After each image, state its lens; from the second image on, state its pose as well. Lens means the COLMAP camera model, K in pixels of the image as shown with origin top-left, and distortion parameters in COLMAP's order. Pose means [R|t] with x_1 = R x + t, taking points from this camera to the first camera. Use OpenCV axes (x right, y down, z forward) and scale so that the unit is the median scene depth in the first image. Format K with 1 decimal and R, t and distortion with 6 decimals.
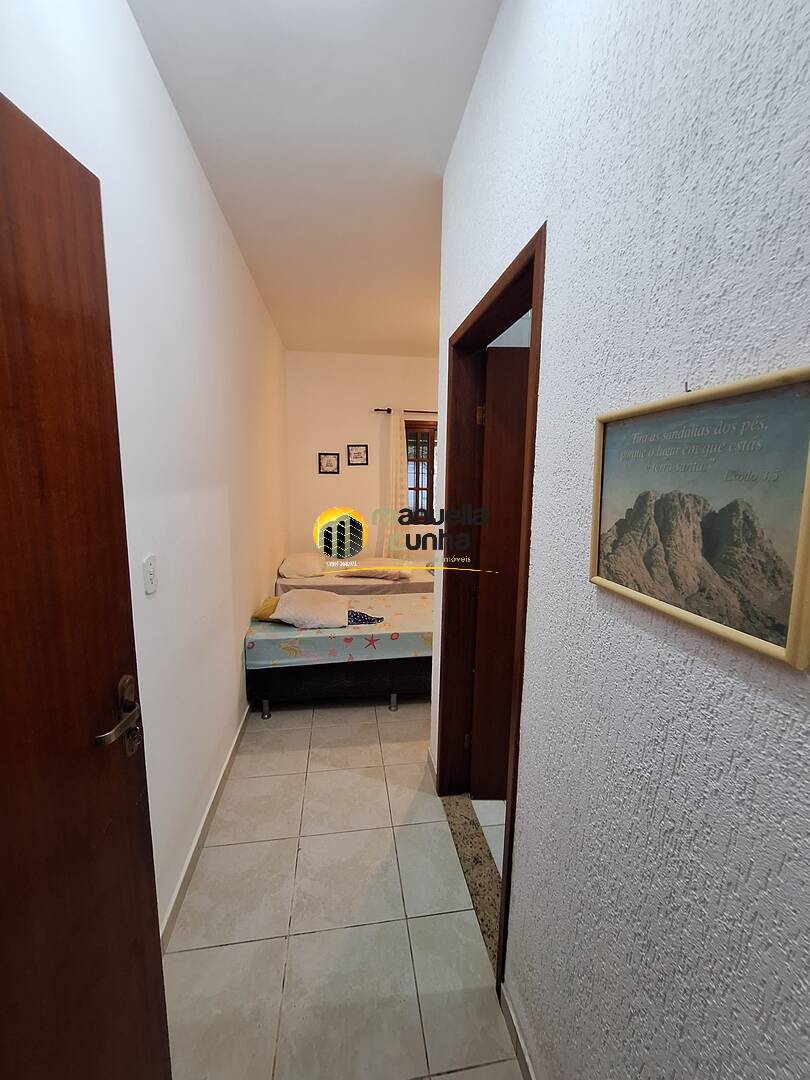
lens RADIAL K [[430.2, 0, 403.4], [0, 430.2, 538.2], [0, 0, 1]] dist [-0.002315, -0.000340]
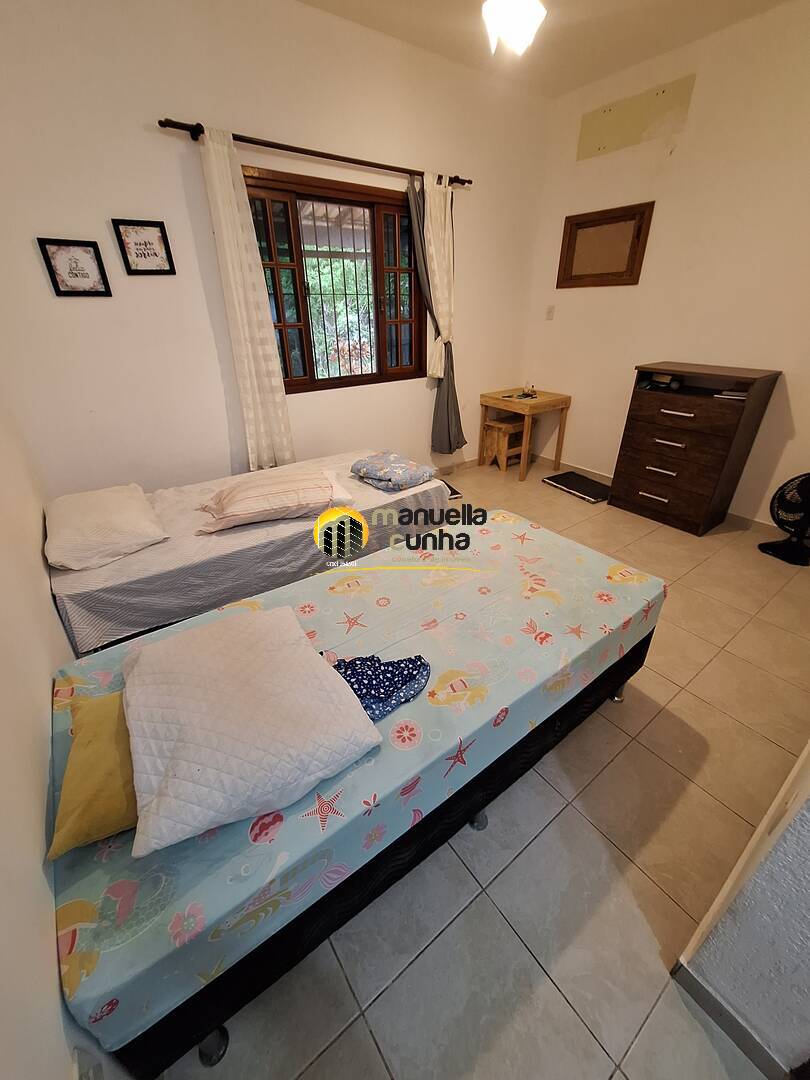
lens RADIAL K [[430.2, 0, 407.7], [0, 430.2, 535.4], [0, 0, 1]] dist [-0.002315, -0.000340]
pose [[0.878982, -0.241733, 0.411043, -0.123003], [0.092838, 0.932243, 0.349721, -0.044447], [-0.467731, -0.269238, 0.841866, 0.412263]]
